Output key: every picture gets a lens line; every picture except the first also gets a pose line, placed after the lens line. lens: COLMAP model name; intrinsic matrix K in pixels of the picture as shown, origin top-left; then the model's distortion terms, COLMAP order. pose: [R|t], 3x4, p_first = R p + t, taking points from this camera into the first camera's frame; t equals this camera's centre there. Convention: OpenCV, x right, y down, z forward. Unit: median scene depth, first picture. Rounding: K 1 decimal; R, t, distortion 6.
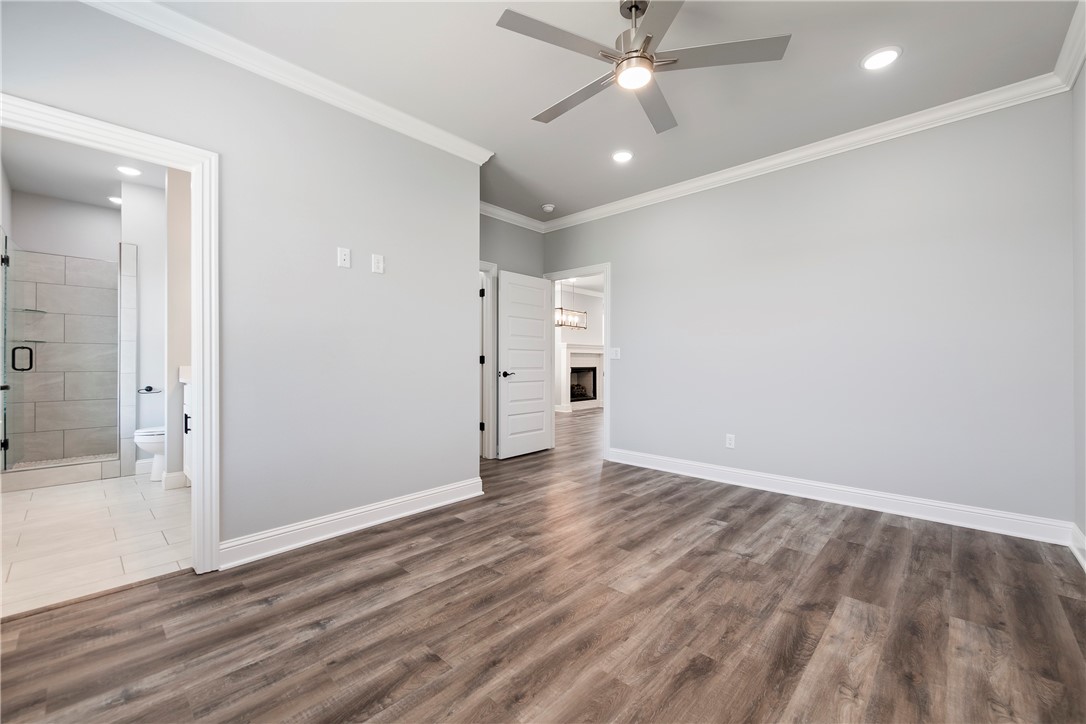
lens RADIAL K [[455.0, 0, 543.0], [0, 455.0, 362.0], [0, 0, 1]] dist [0.001041, -0.000083]
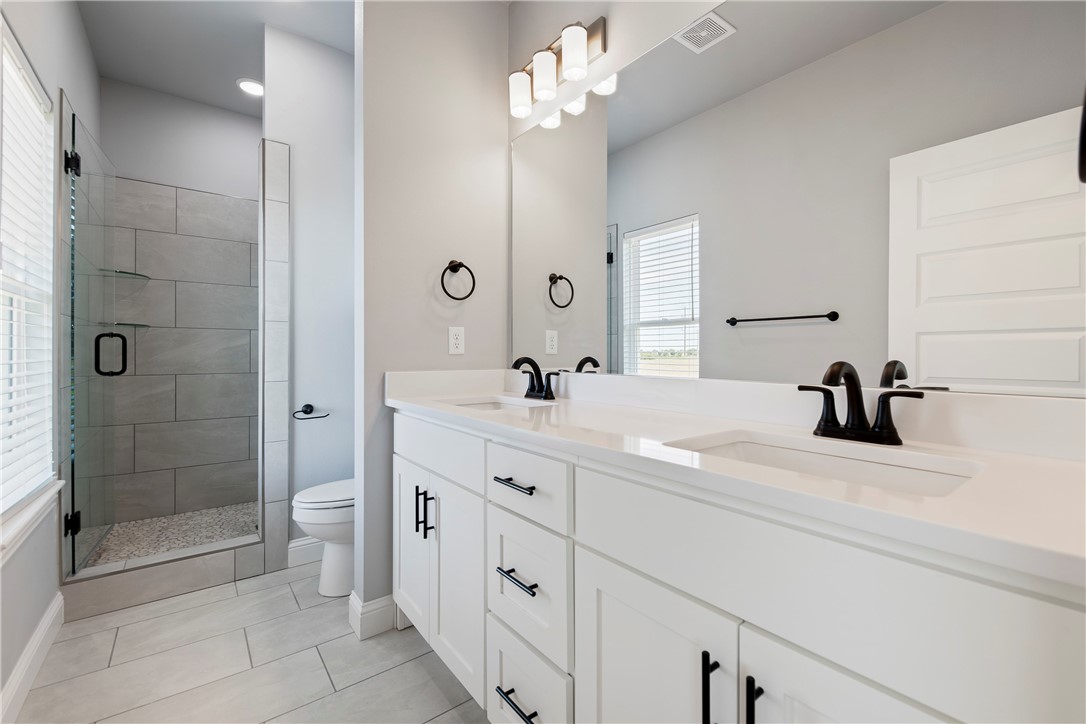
lens RADIAL K [[472.8, 0, 542.0], [0, 472.8, 354.8], [0, 0, 1]] dist [0.002099, 0.000200]
pose [[0.987707, 0.004237, -0.156259, -0.625787], [-0.003844, 0.999989, 0.002814, -0.012454], [0.156270, -0.002178, 0.987712, 0.602941]]
